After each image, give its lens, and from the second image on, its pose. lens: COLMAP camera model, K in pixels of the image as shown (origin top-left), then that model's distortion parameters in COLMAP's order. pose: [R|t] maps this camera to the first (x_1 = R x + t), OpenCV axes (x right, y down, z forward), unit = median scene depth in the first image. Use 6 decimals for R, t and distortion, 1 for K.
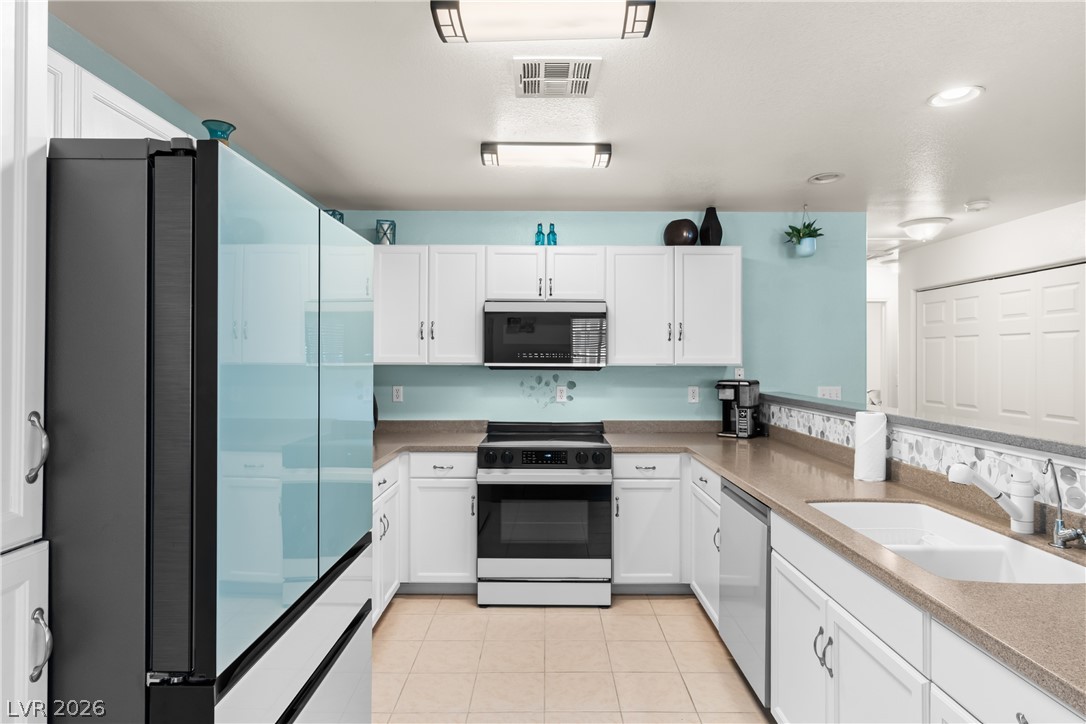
lens RADIAL K [[609.2, 0, 547.3], [0, 609.2, 358.4], [0, 0, 1]] dist [-0.000172, 0.000768]
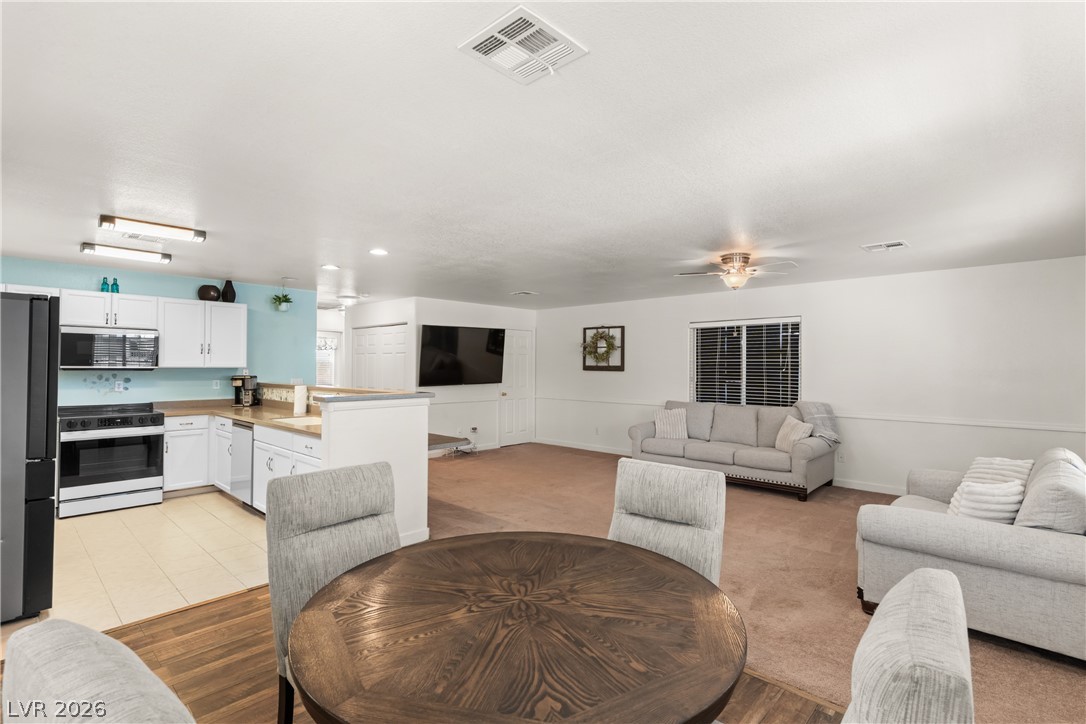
lens RADIAL K [[516.0, 0, 546.9], [0, 516.0, 361.7], [0, 0, 1]] dist [0.000299, 0.000235]
pose [[0.687898, 0.009097, 0.725750, -0.196055], [-0.003783, 0.999953, -0.008948, 0.003810], [-0.725797, 0.003409, 0.687900, -0.758157]]
